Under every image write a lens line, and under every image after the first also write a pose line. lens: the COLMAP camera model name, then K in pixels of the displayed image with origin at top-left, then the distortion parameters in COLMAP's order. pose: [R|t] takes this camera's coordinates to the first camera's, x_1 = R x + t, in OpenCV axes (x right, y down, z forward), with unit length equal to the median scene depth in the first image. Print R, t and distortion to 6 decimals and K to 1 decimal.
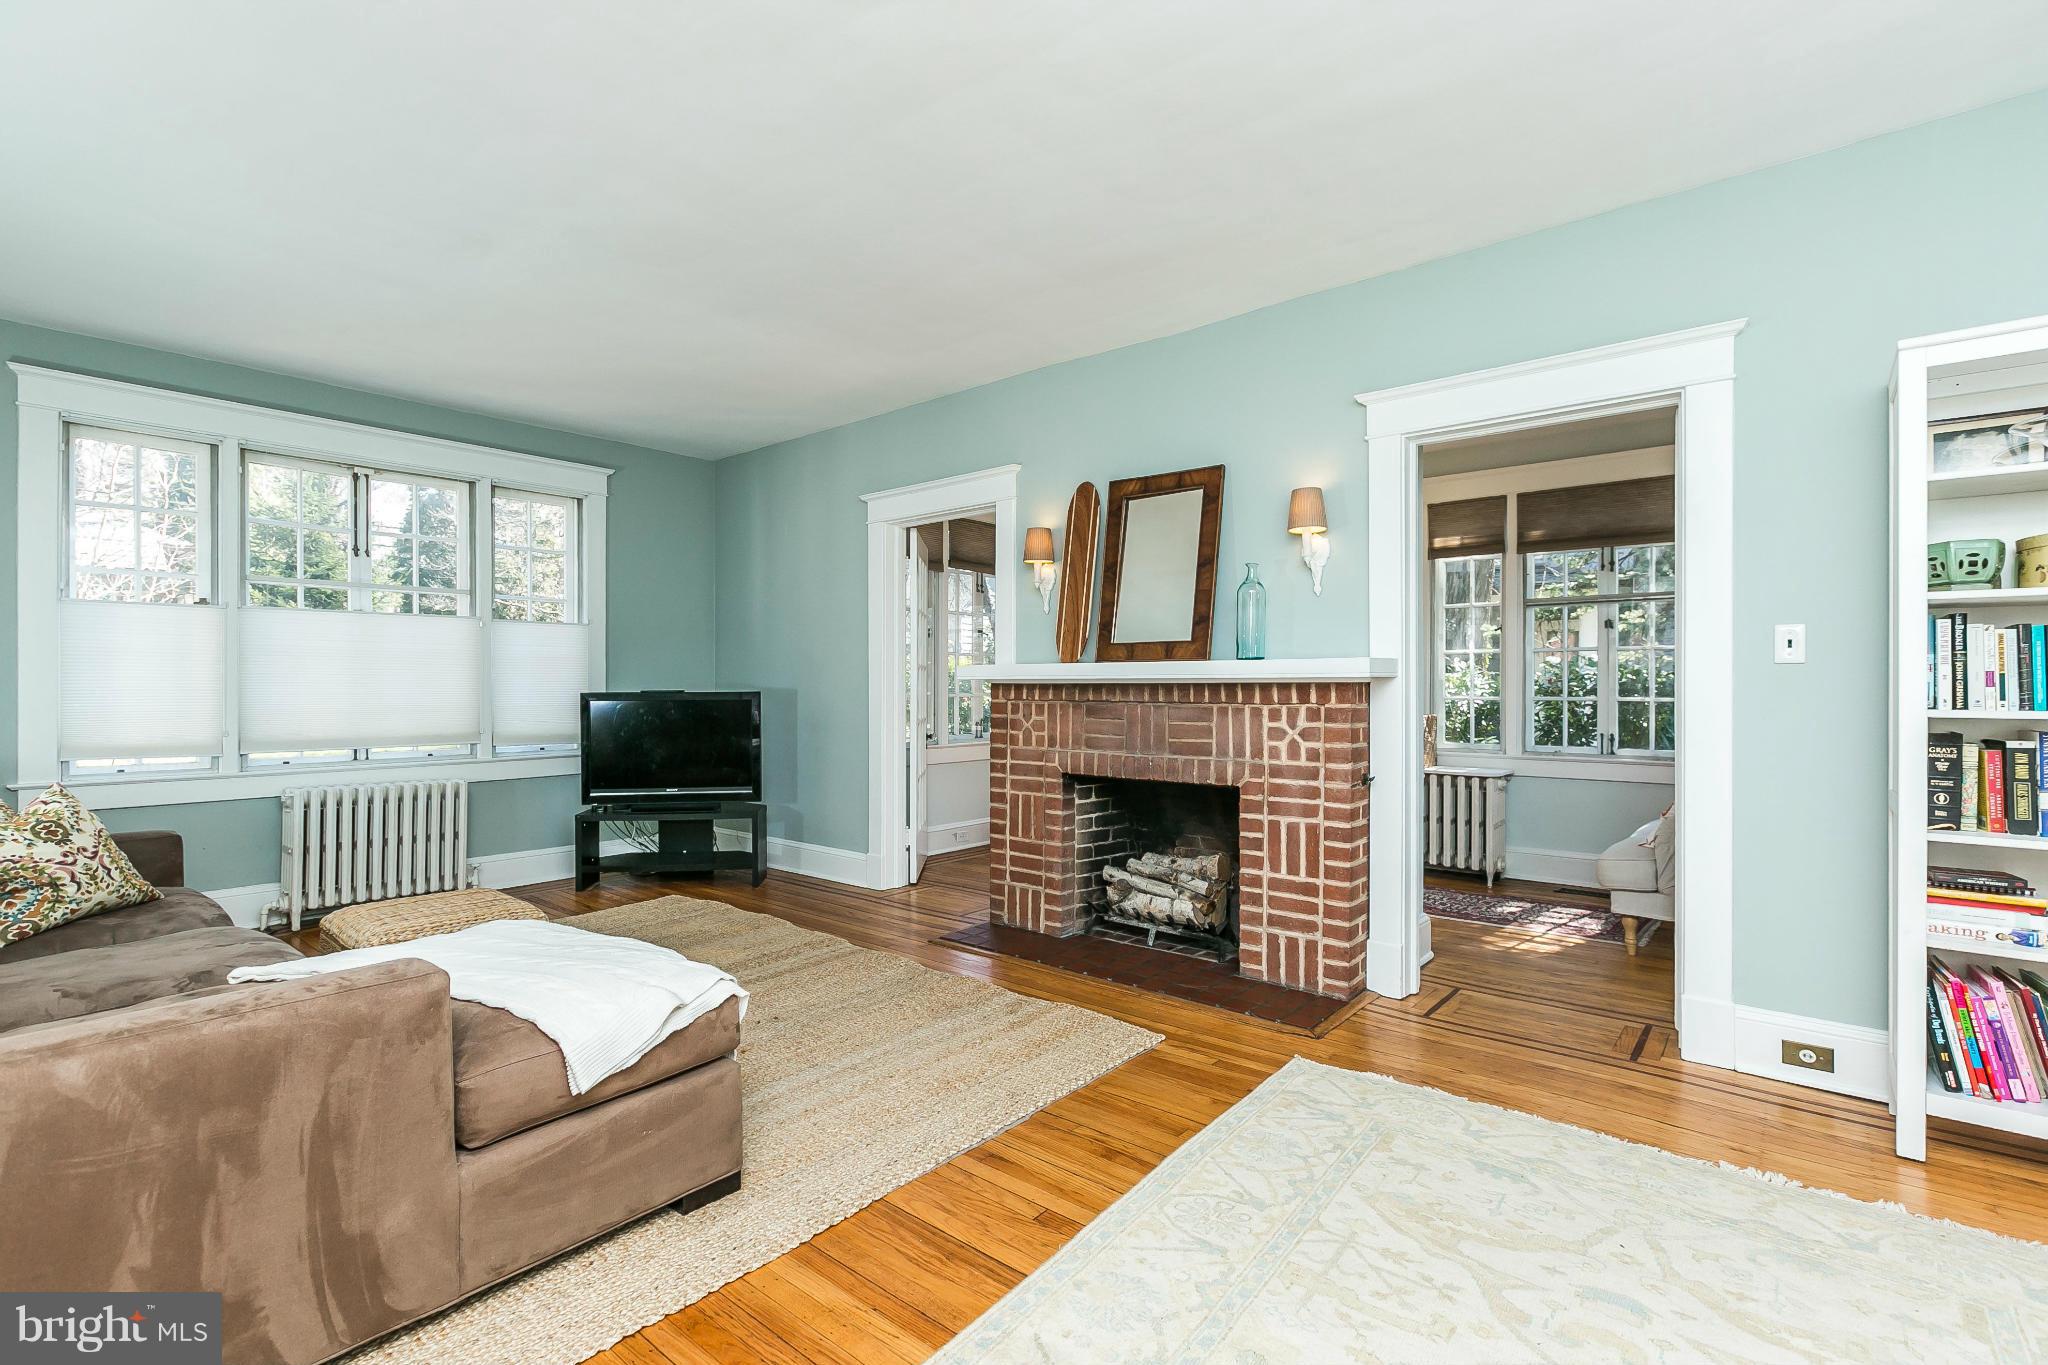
lens RADIAL K [[930.0, 0, 1005.1], [0, 930.0, 683.2], [0, 0, 1]] dist [0.002478, 0.000749]
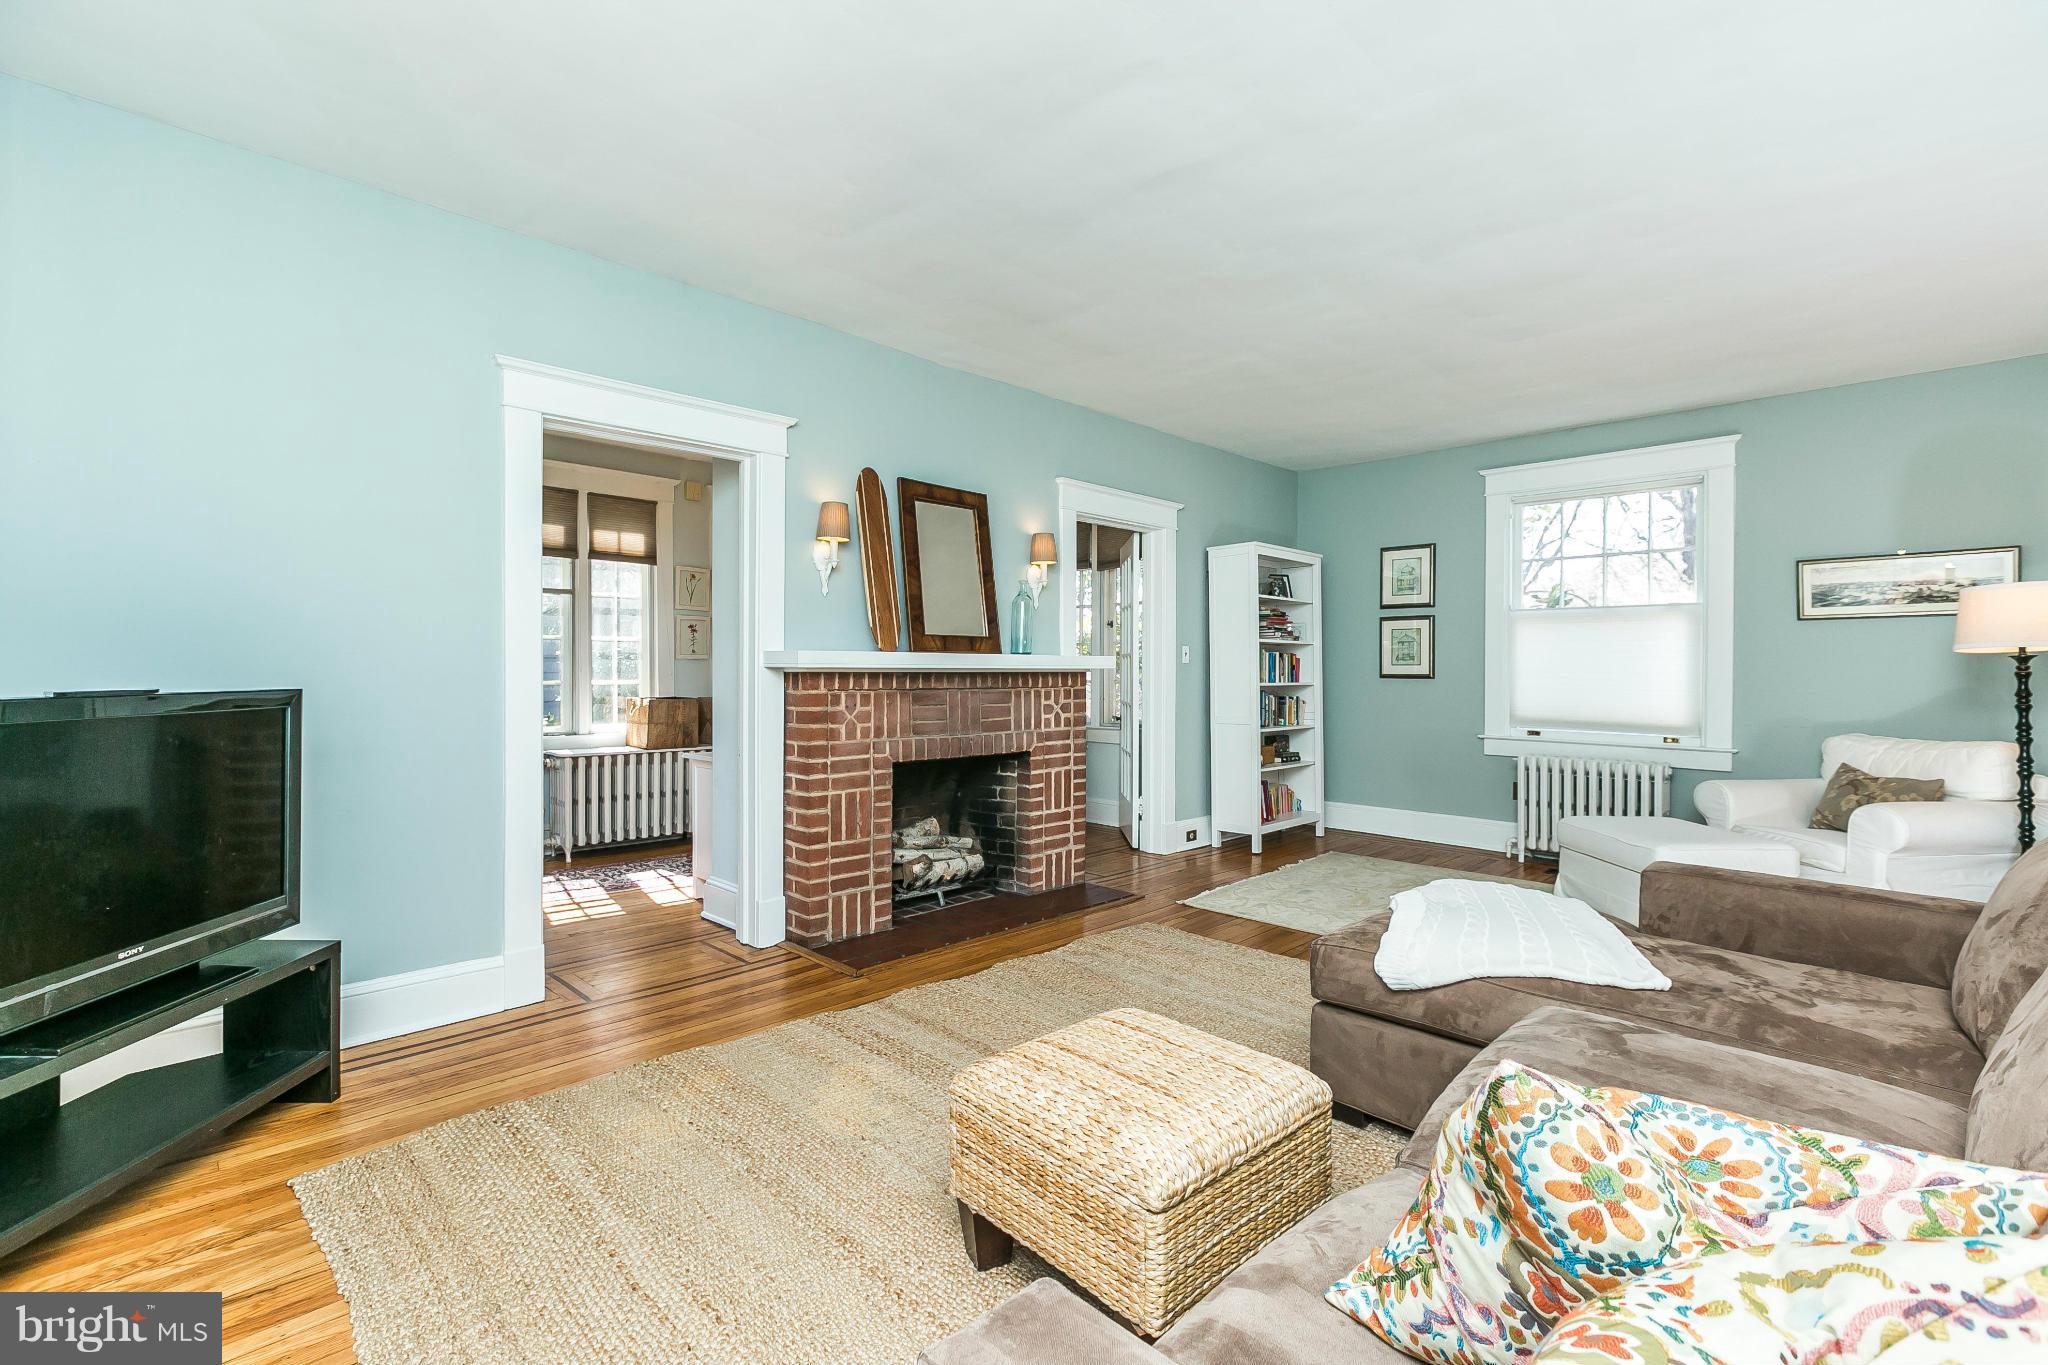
lens RADIAL K [[930.0, 0, 1002.5], [0, 930.0, 670.4], [0, 0, 1]] dist [0.002478, 0.000749]
pose [[0.091353, -0.001057, 0.995818, -0.998420], [-0.006108, 0.999980, 0.001621, -0.004432], [-0.995800, -0.006231, 0.091345, 0.865879]]
